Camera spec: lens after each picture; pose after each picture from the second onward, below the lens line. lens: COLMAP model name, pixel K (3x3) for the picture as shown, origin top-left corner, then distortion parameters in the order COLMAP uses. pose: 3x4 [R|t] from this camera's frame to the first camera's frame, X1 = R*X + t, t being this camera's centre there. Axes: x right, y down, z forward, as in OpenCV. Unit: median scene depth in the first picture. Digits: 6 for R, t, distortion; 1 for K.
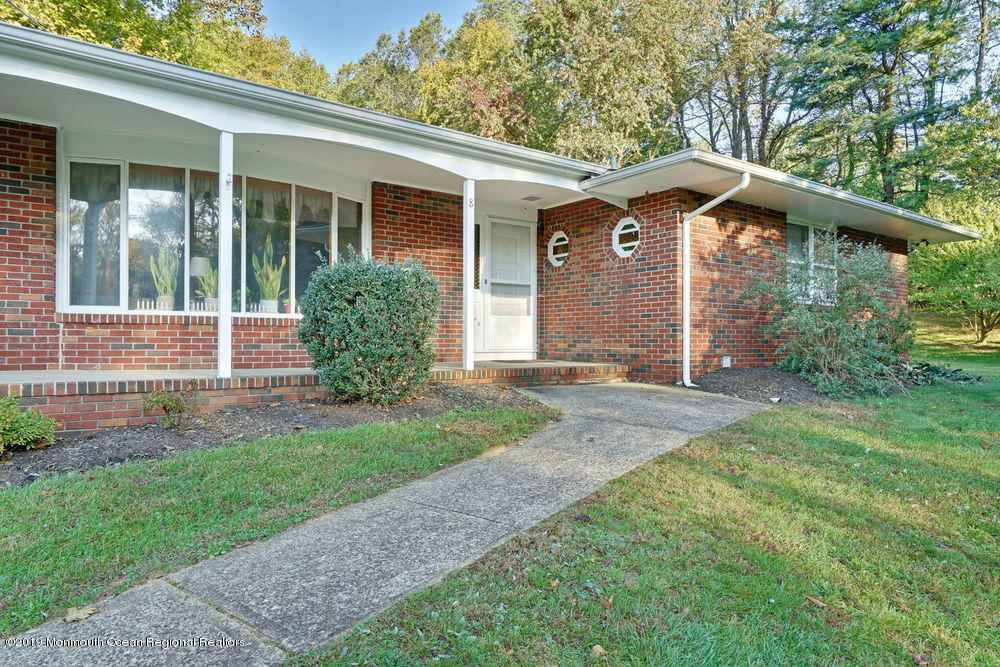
lens RADIAL K [[630.1, 0, 501.7], [0, 630.1, 334.3], [0, 0, 1]] dist [0.014066, 0.003669]
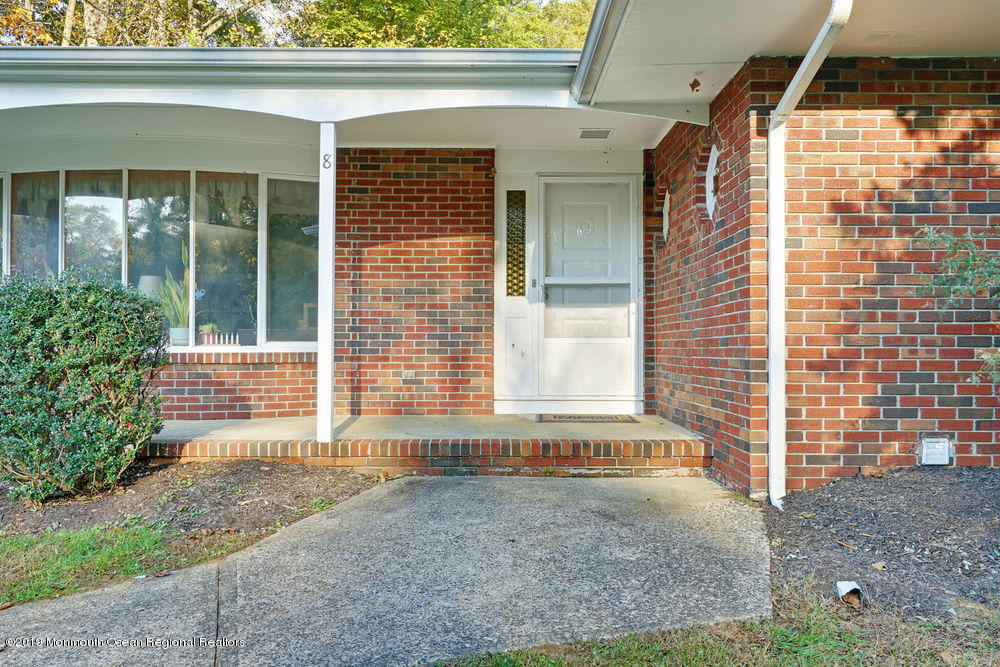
lens RADIAL K [[774.8, 0, 499.0], [0, 774.8, 337.2], [0, 0, 1]] dist [0.001430, -0.001674]
pose [[0.803763, -0.009487, -0.594874, 0.427514], [0.006840, 0.999954, -0.006704, -0.029643], [0.594910, 0.001320, 0.803791, 0.418218]]
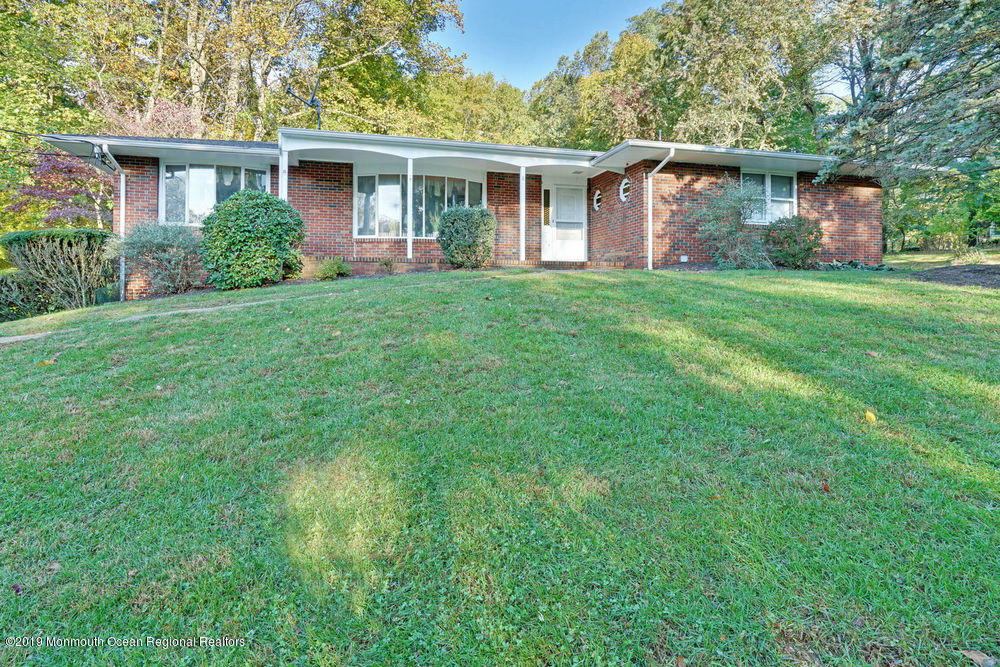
lens RADIAL K [[529.3, 0, 483.6], [0, 529.3, 295.5], [0, 0, 1]] dist [-0.000077, 0.000124]
pose [[0.929351, -0.005773, -0.369152, 0.378628], [0.006768, 0.999976, 0.001401, 0.136664], [0.369135, -0.003800, 0.929368, -0.520025]]
